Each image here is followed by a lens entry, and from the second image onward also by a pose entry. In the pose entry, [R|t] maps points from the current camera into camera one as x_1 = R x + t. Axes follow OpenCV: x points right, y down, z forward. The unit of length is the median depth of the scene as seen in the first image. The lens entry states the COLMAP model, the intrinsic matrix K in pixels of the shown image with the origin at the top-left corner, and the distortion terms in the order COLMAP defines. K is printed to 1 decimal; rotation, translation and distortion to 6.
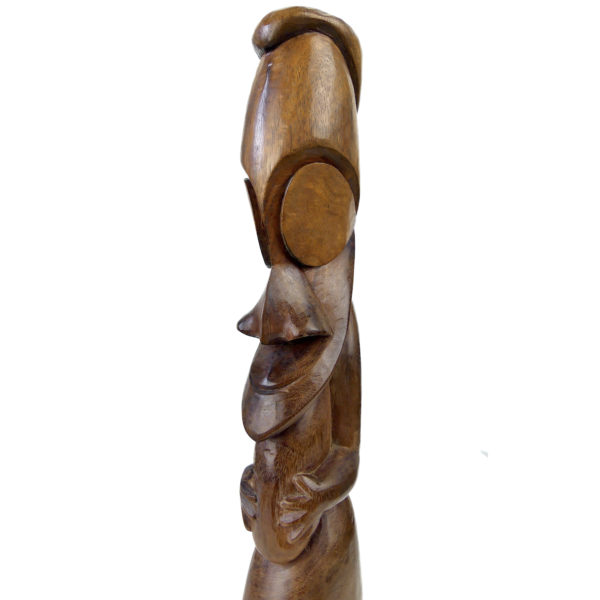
lens RADIAL K [[667.8, 0, 300.0], [0, 667.8, 300.0], [0, 0, 1]] dist [0.002057, -0.005047]
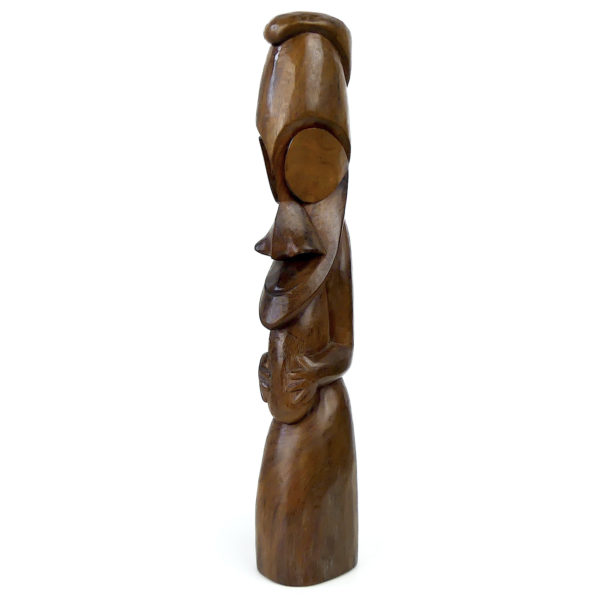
lens RADIAL K [[667.8, 0, 300.0], [0, 667.8, 300.0], [0, 0, 1]] dist [0.002057, -0.005047]
pose [[0.999561, 0.000853, -0.029602, 0.038950], [0.002172, 0.994783, 0.101988, 0.008038], [0.029535, -0.102007, 0.994345, -0.366195]]
